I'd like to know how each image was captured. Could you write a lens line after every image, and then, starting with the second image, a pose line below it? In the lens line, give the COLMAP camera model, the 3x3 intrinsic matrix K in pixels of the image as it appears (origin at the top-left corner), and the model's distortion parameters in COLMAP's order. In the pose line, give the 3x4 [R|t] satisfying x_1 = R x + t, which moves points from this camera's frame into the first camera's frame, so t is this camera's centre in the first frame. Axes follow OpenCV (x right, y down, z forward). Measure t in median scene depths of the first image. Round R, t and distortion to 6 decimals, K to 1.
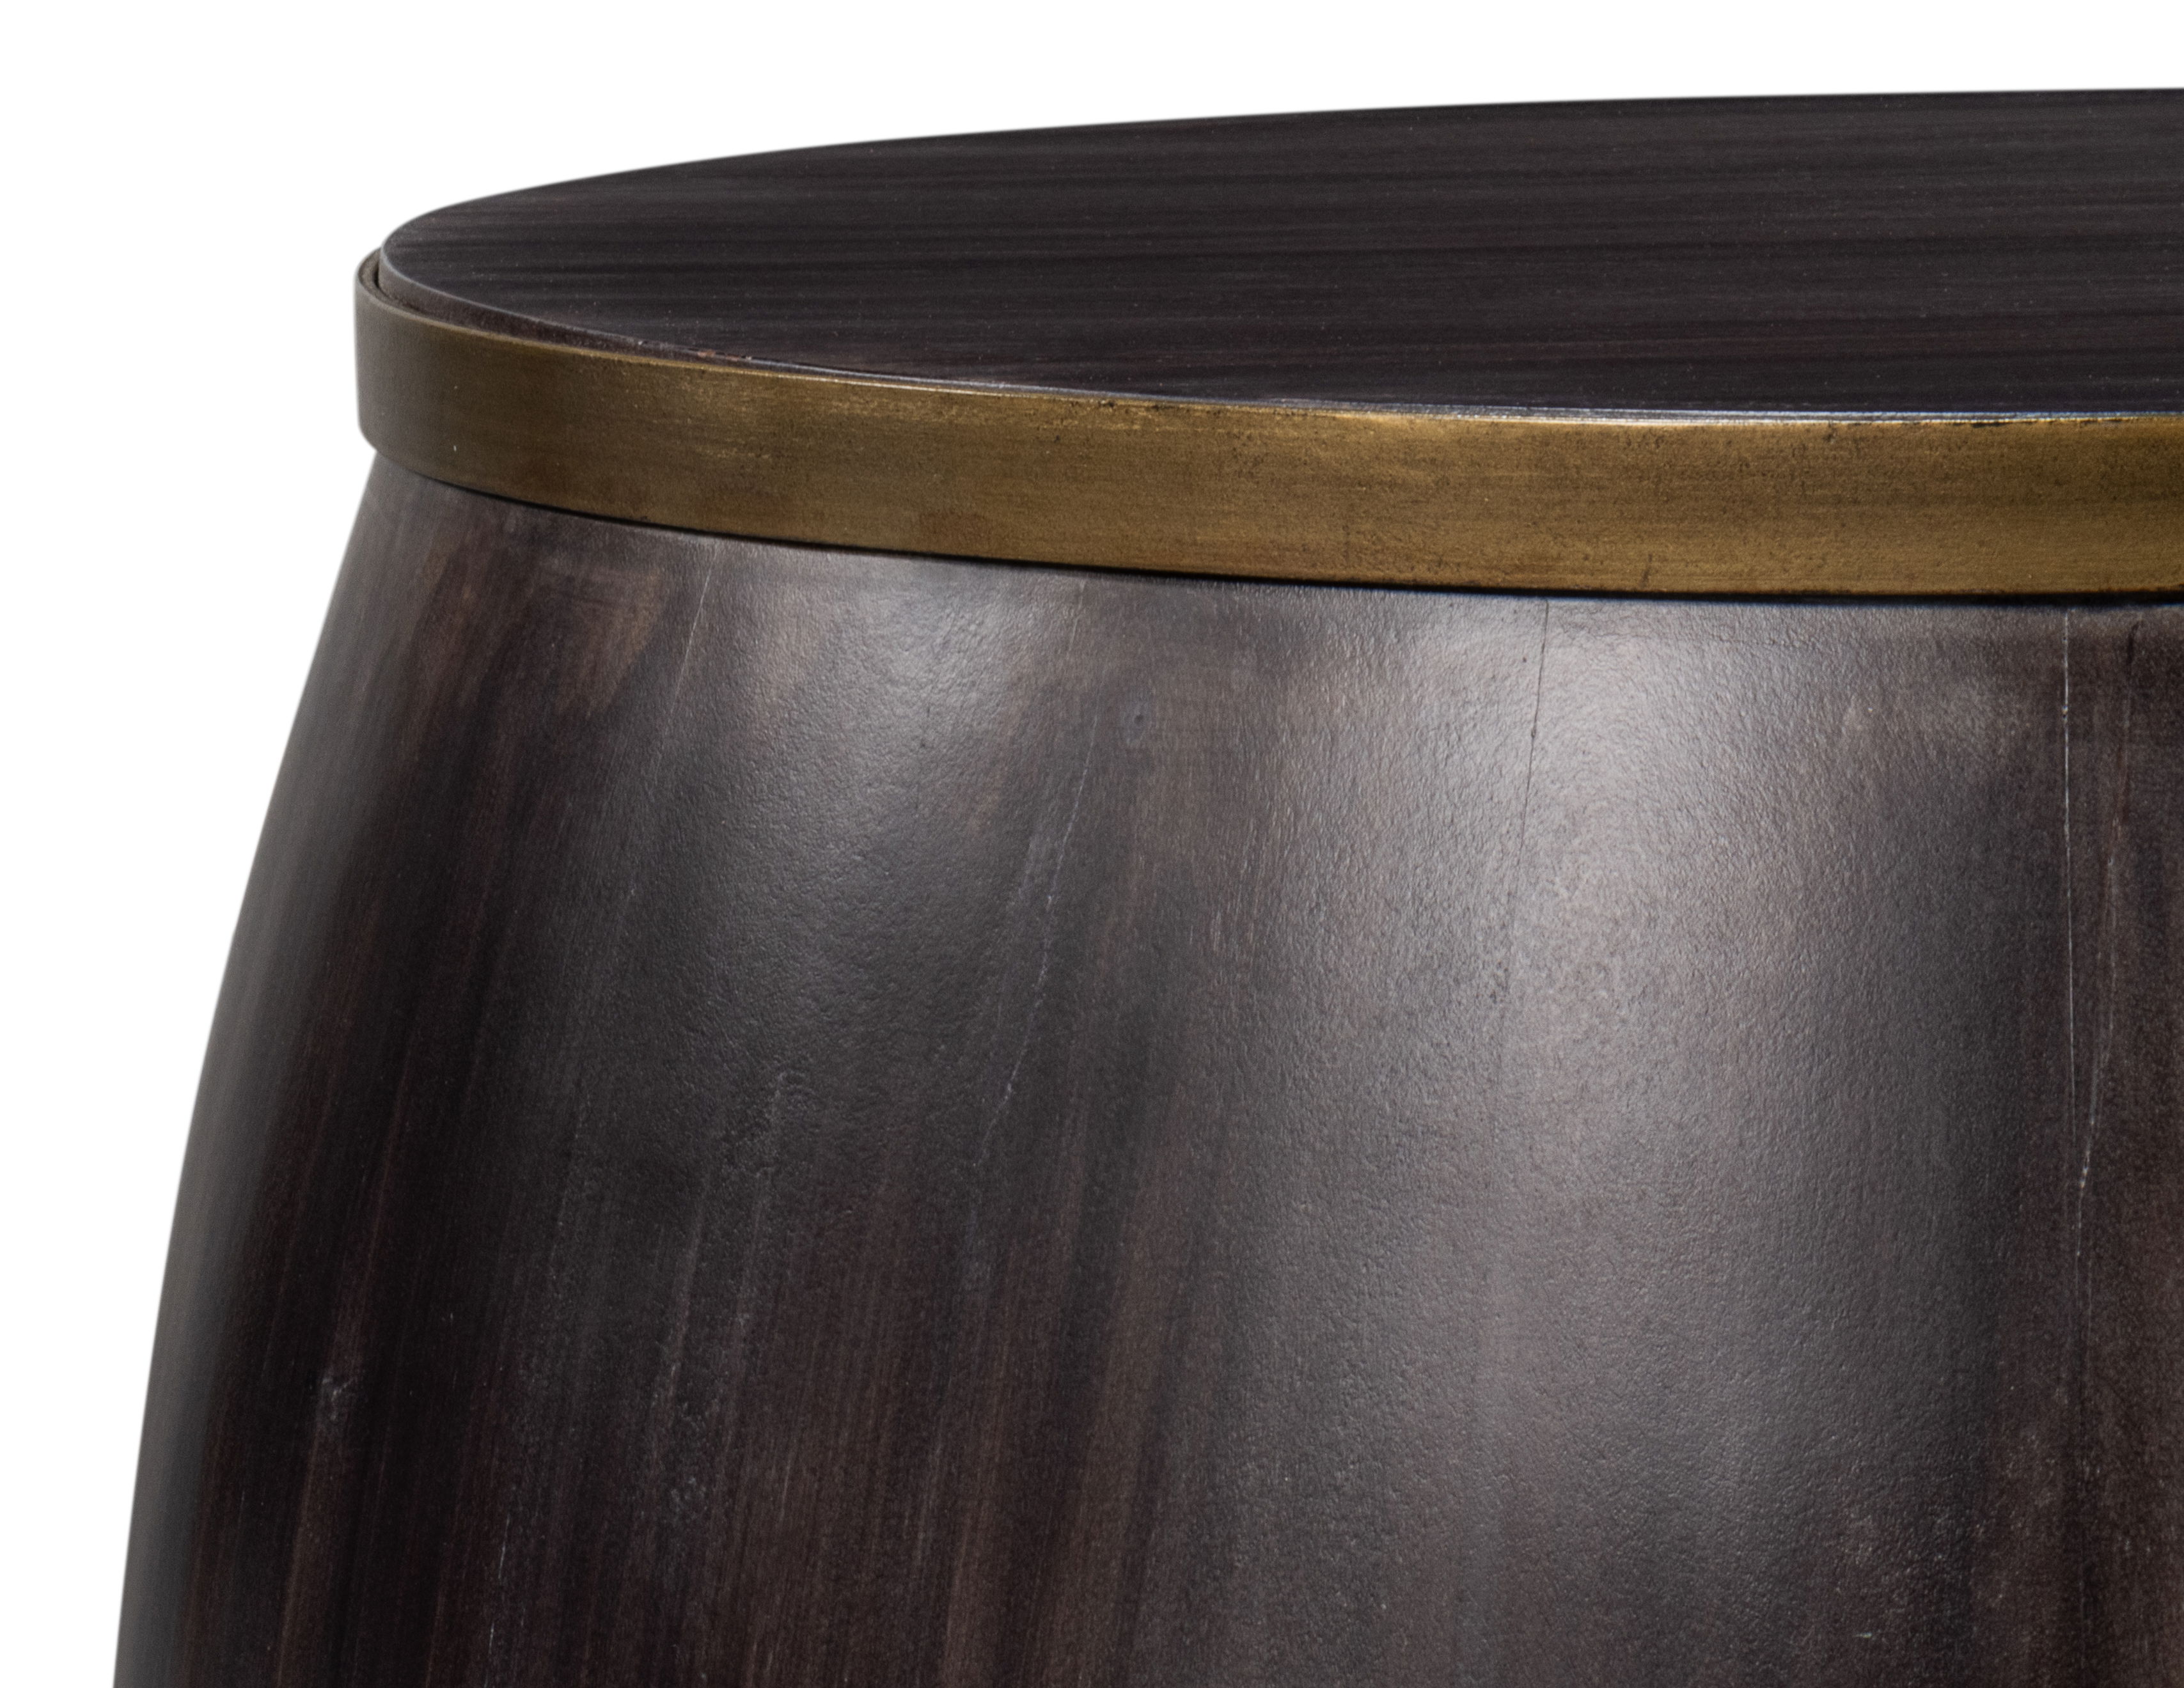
lens RADIAL K [[11385.6, 0, 1092.0], [0, 11385.6, 844.0], [0, 0, 1]] dist [-0.081106, -1.479310]
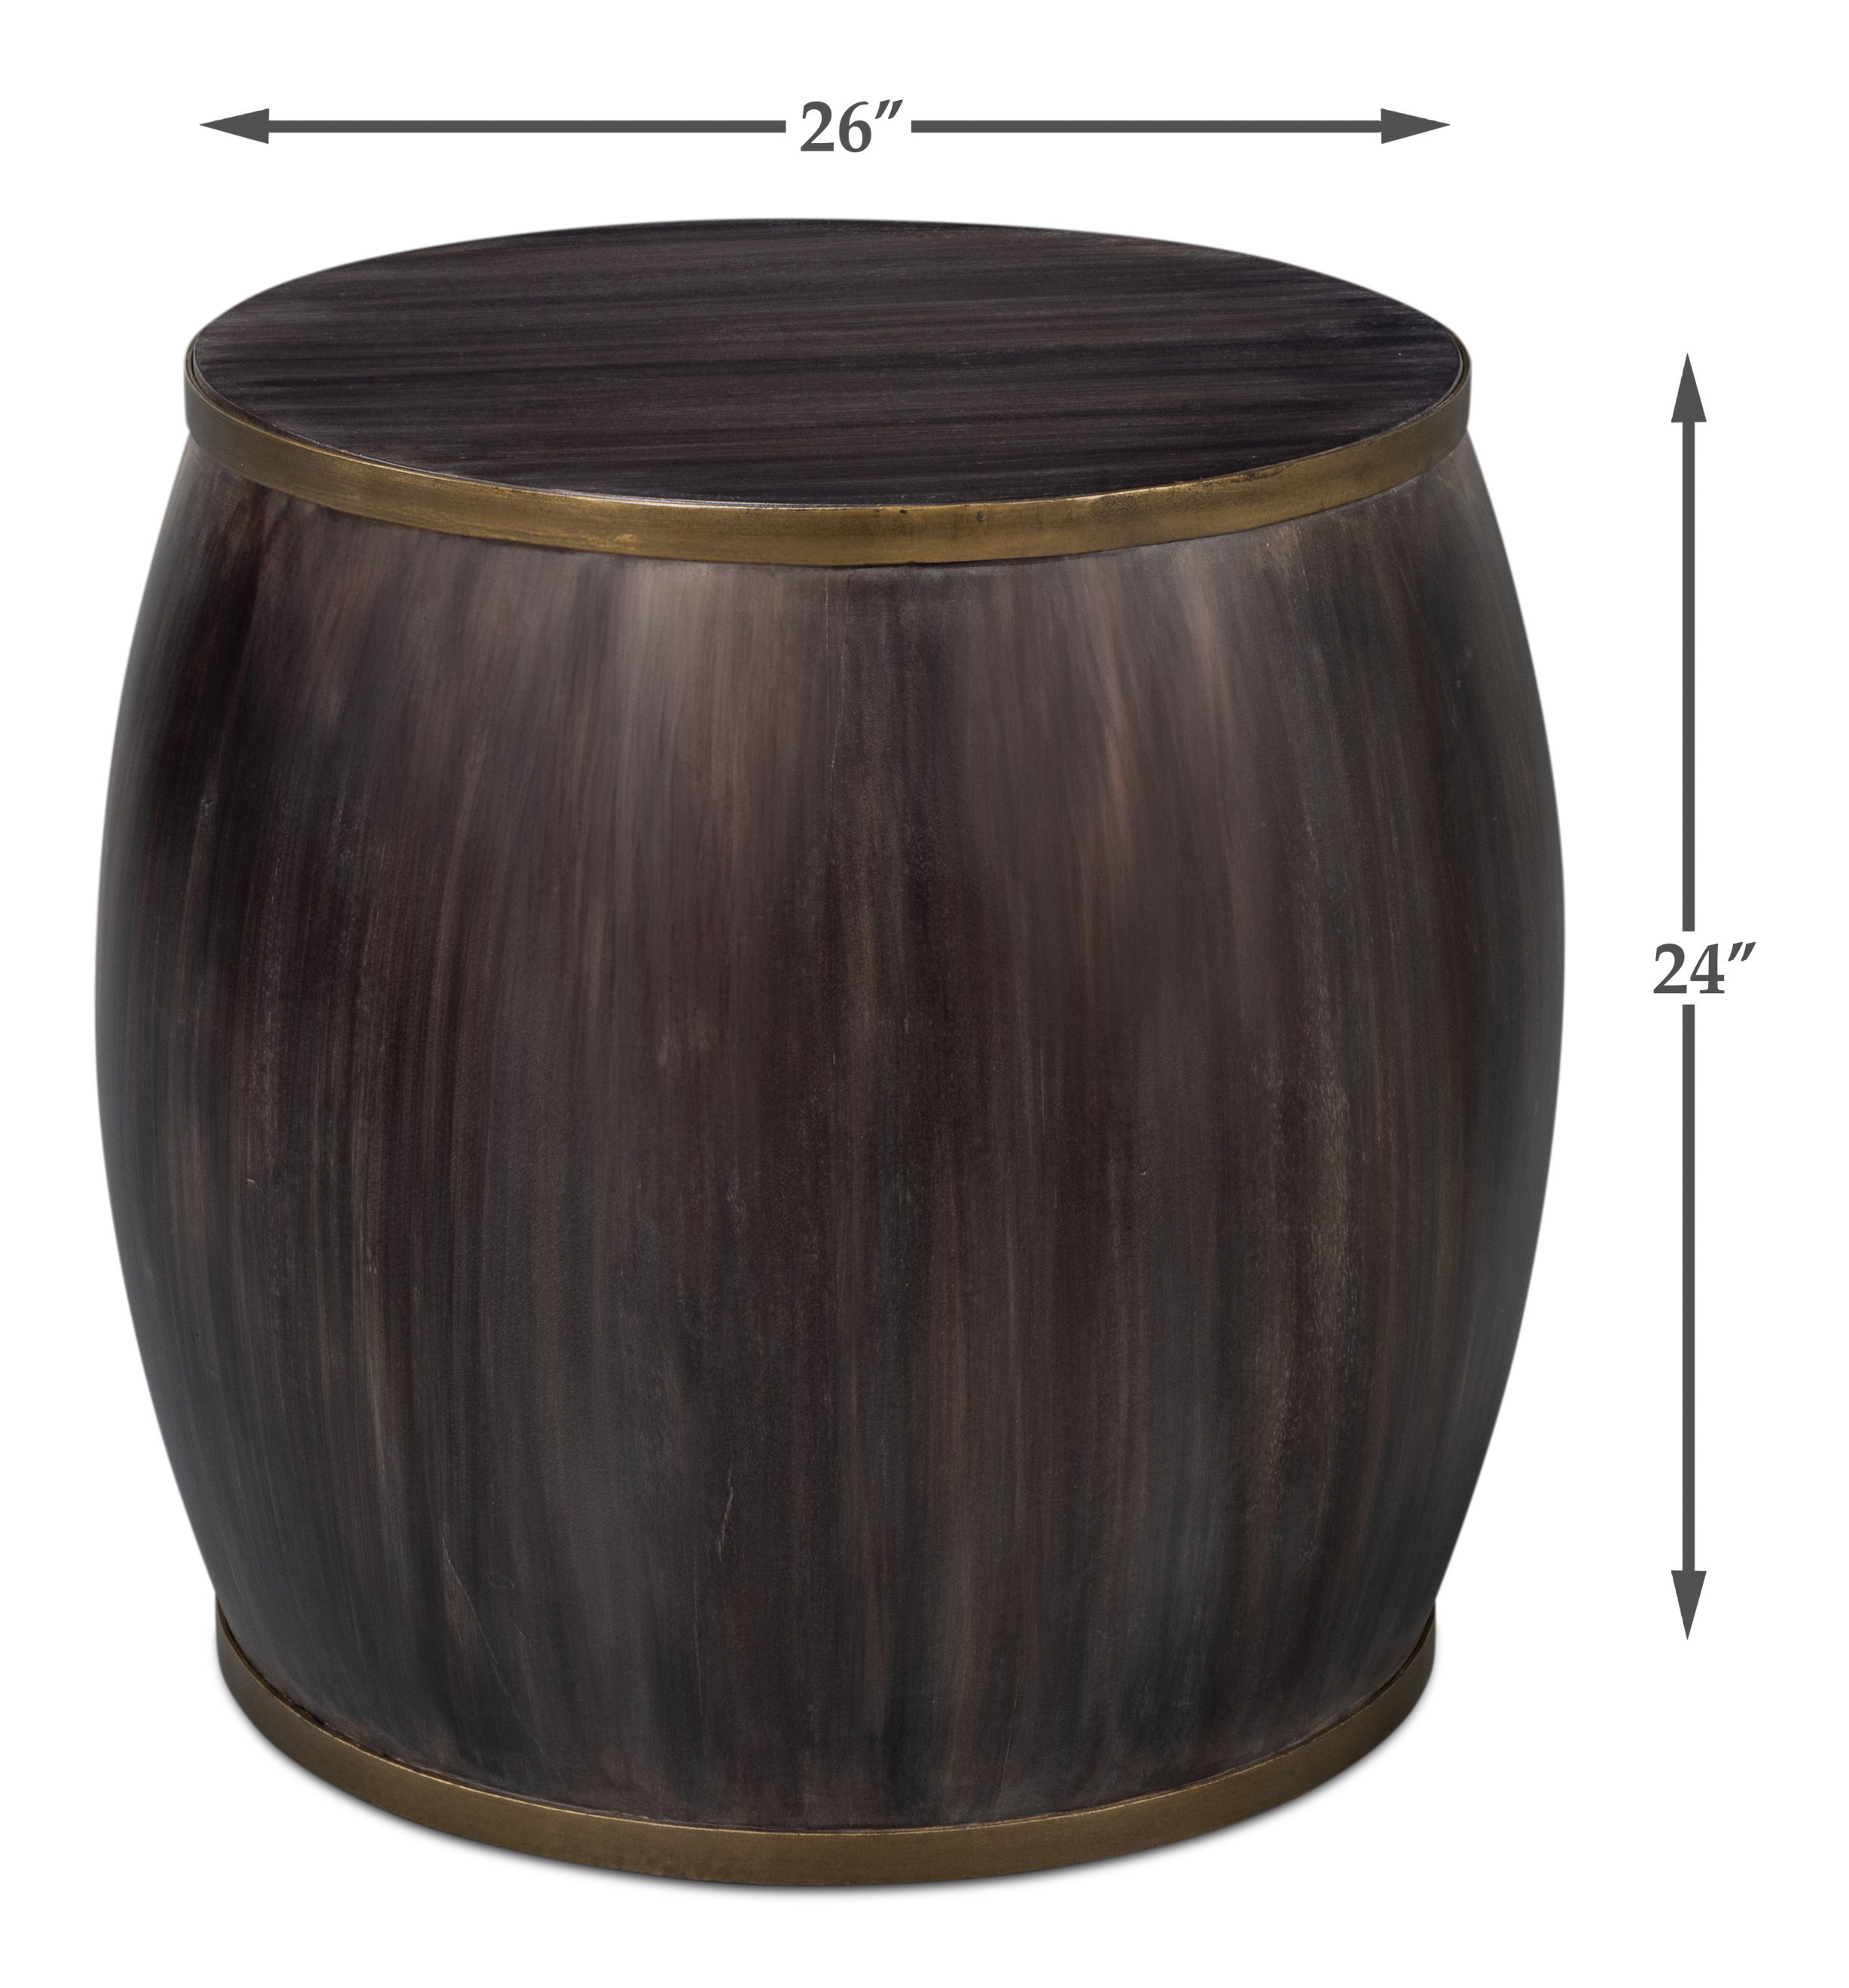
lens RADIAL K [[7127.8, 0, 924.5], [0, 7127.8, 994.0], [0, 0, 1]] dist [0.064772, 3.215629]
pose [[0.992063, -0.013209, 0.125047, -0.118079], [-0.007952, 0.985886, 0.167230, -0.214519], [-0.125491, -0.166897, 0.977956, -0.803386]]
